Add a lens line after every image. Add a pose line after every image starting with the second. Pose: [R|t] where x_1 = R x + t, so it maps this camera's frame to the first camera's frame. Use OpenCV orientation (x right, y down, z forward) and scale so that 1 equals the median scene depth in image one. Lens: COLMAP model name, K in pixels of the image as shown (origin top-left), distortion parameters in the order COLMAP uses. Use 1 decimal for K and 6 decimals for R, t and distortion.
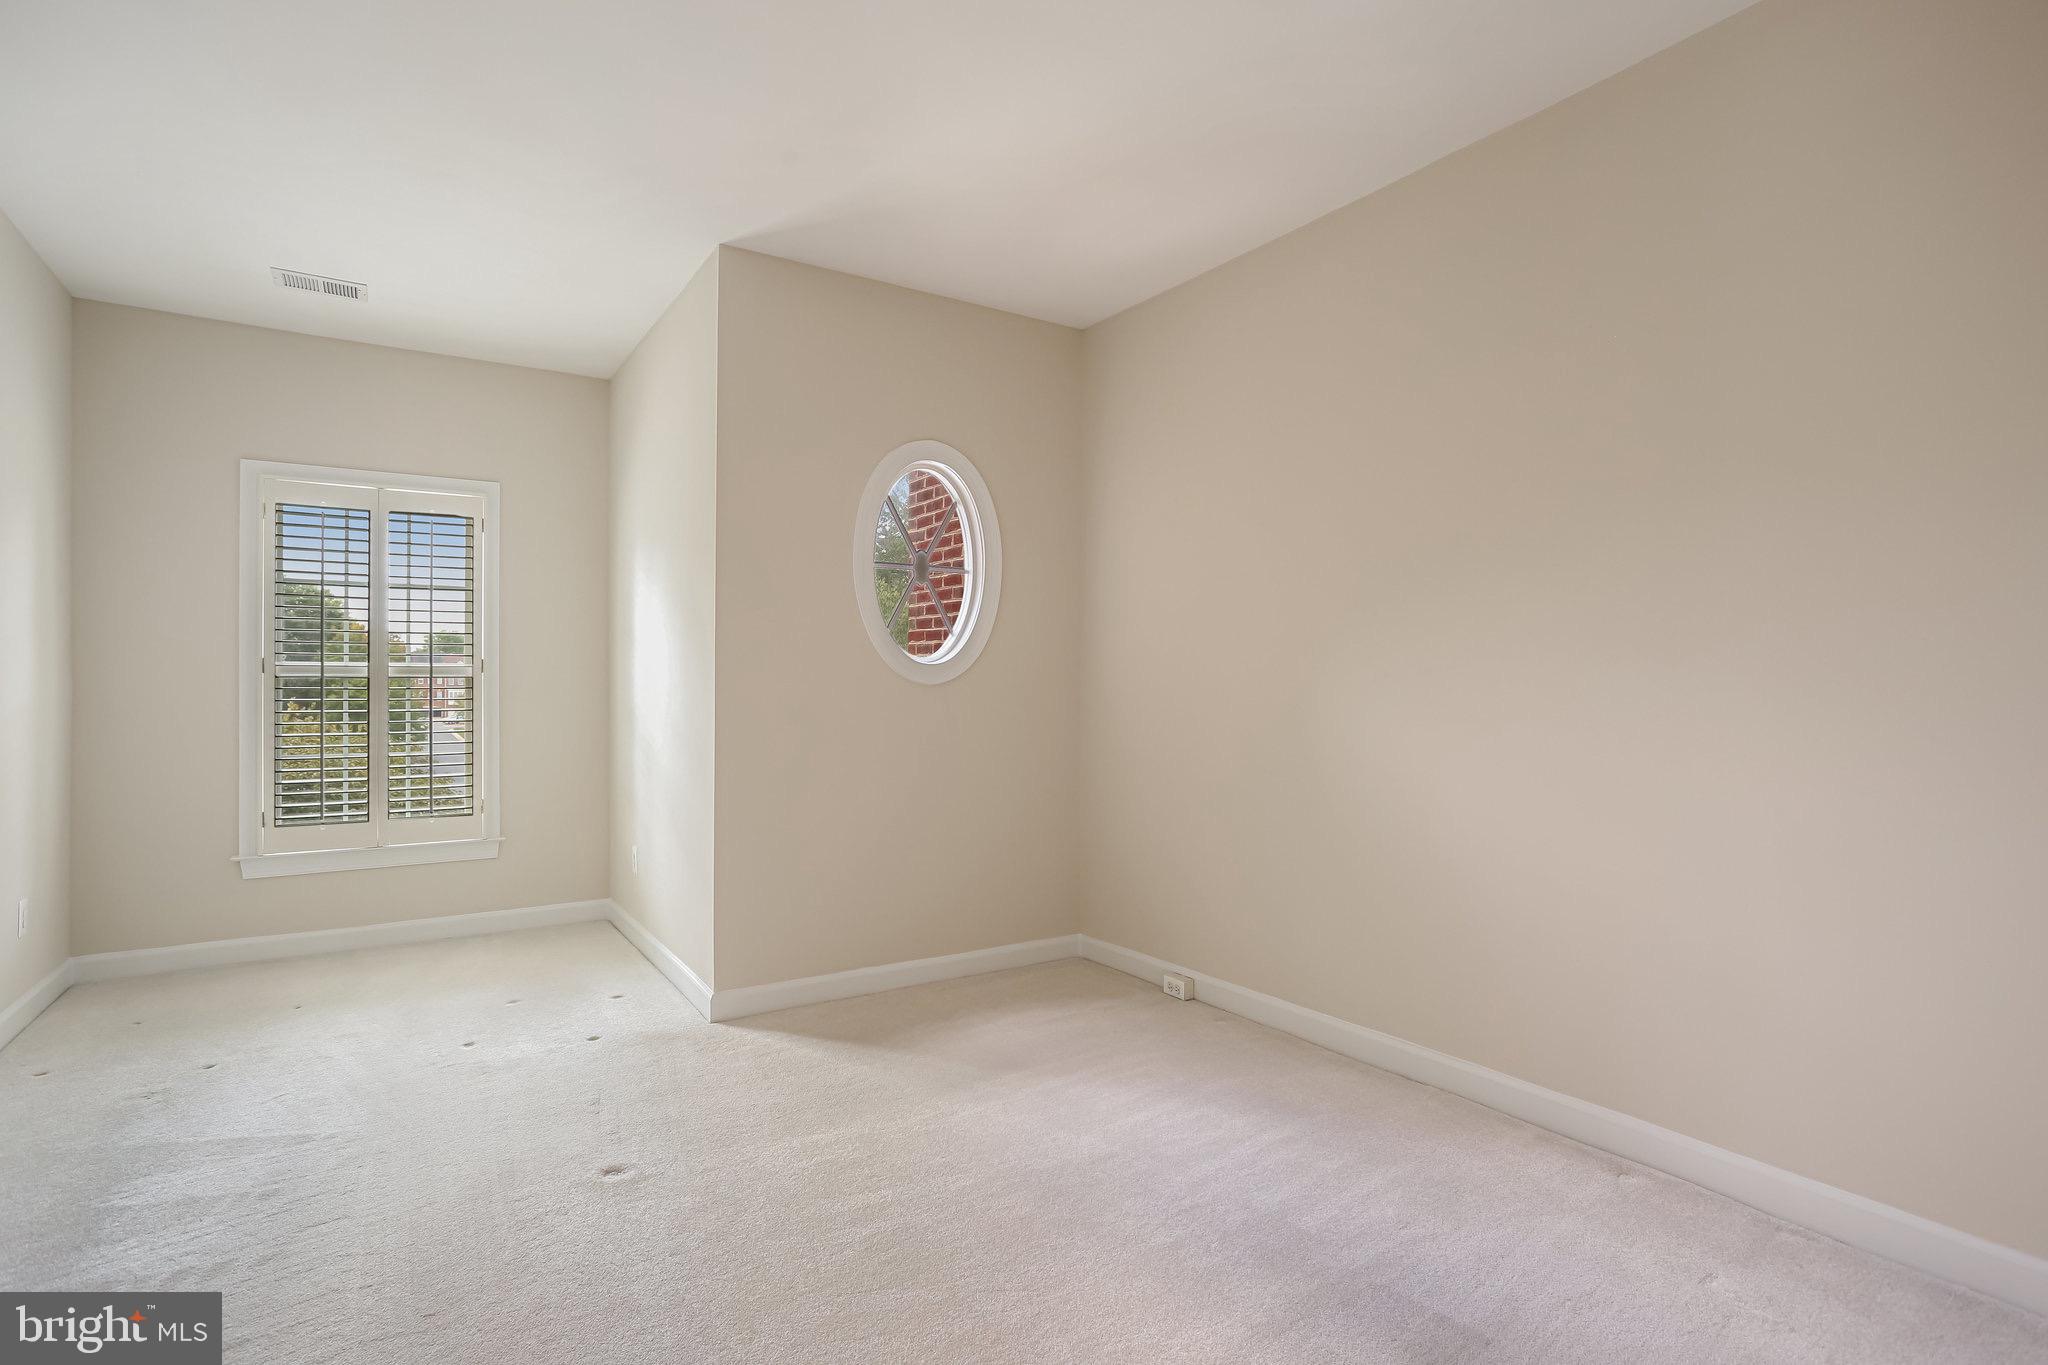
lens RADIAL K [[1006.6, 0, 1024.0], [0, 1006.6, 682.5], [0, 0, 1]] dist [-0.060008, 0.035423]
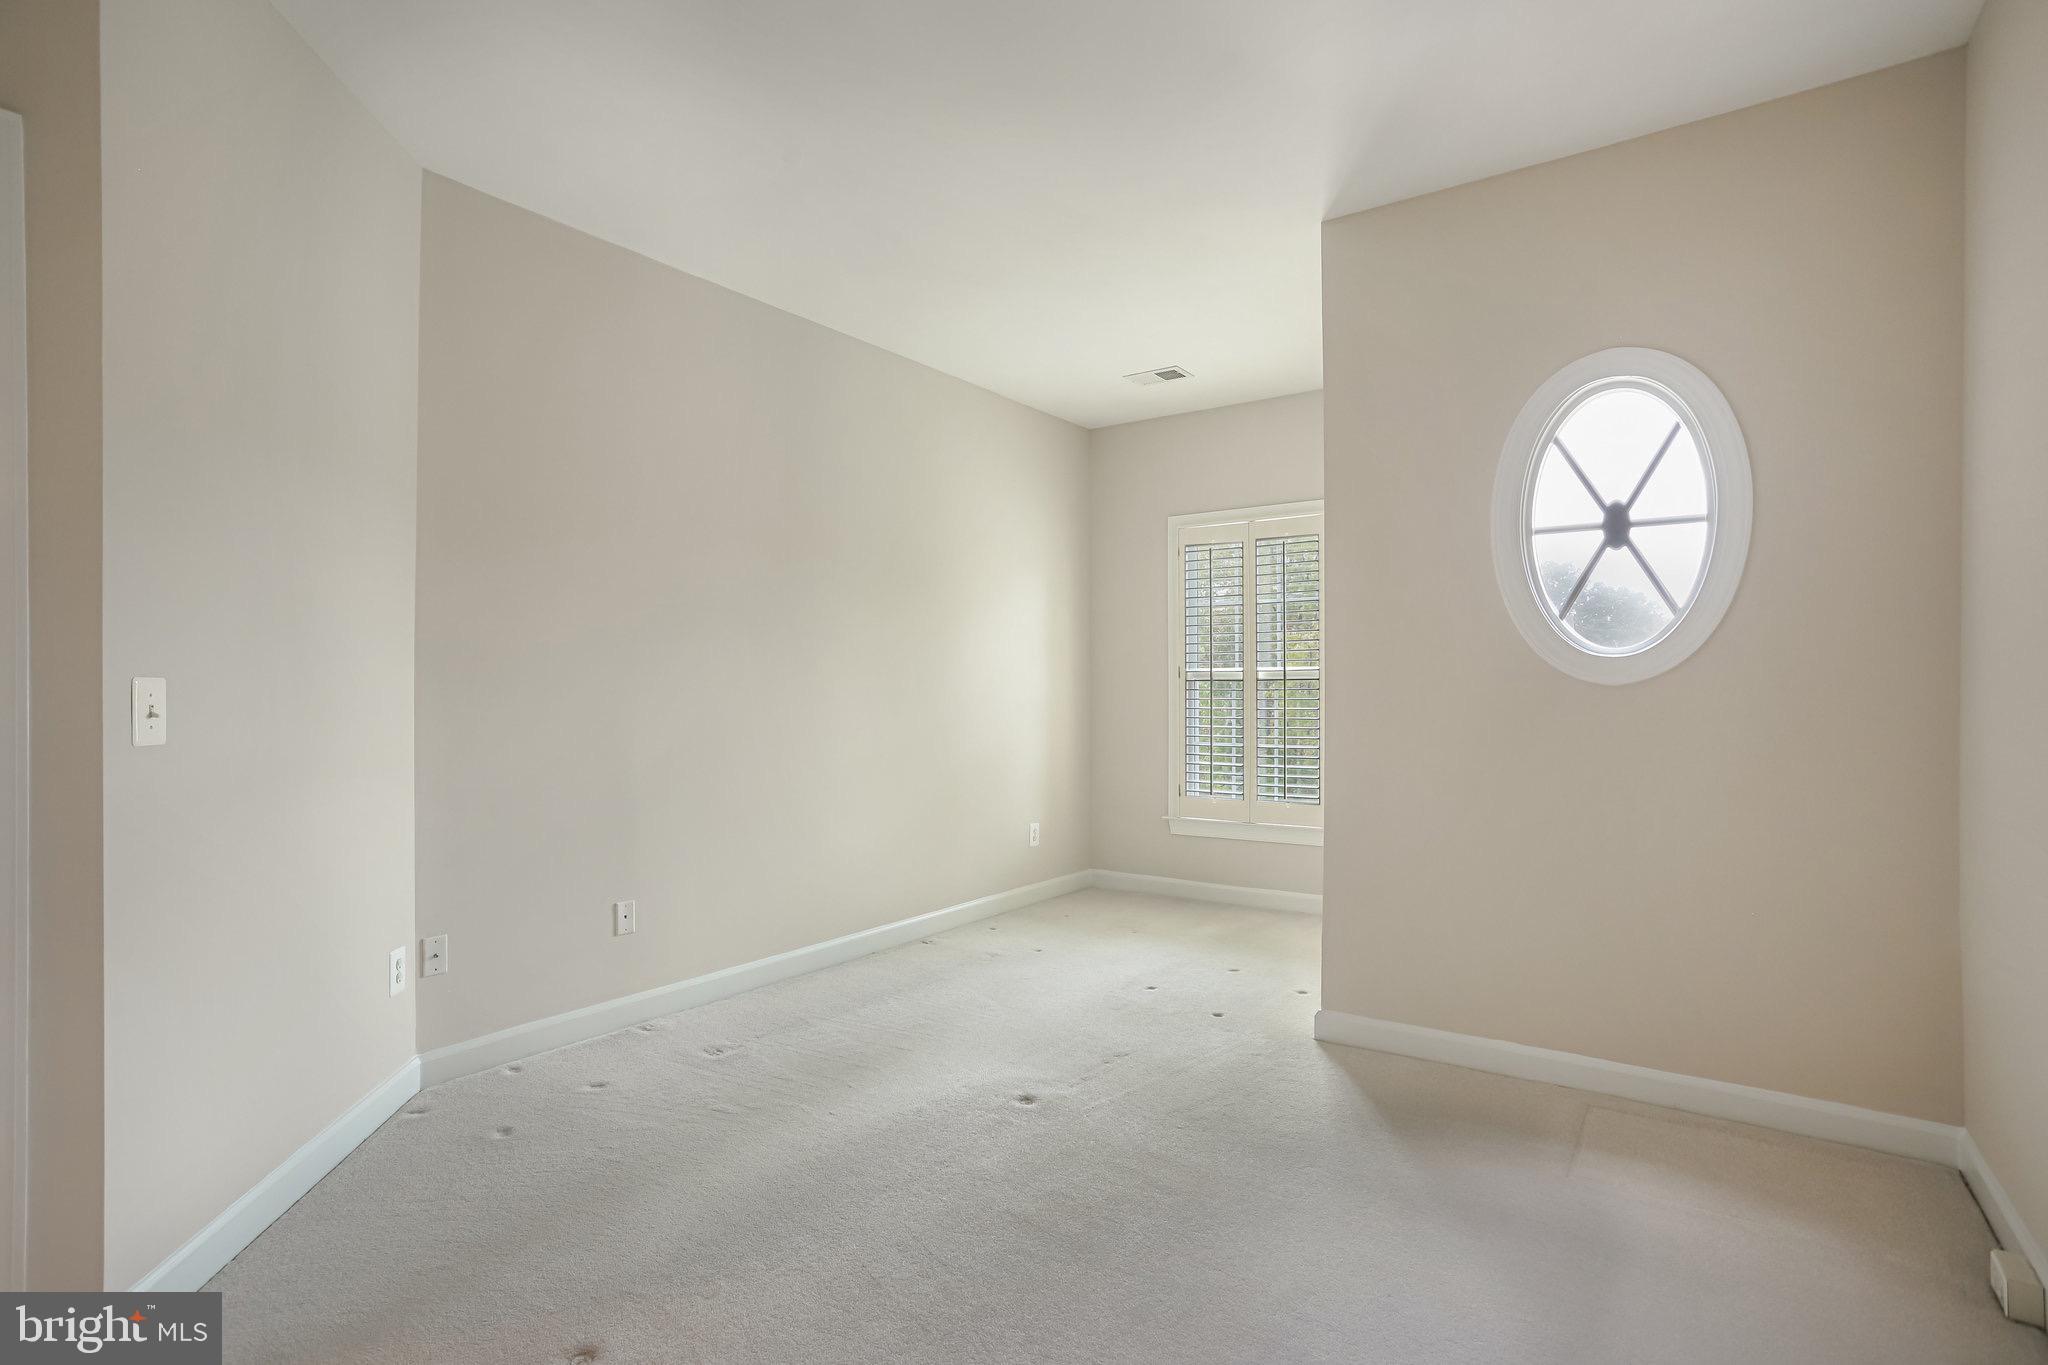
lens RADIAL K [[1006.6, 0, 1024.0], [0, 1006.6, 682.5], [0, 0, 1]] dist [-0.060008, 0.035423]
pose [[0.363844, -0.005423, -0.931444, 0.412081], [0.003707, 0.999984, -0.004374, 0.001737], [0.931452, -0.001861, 0.363858, 0.338529]]
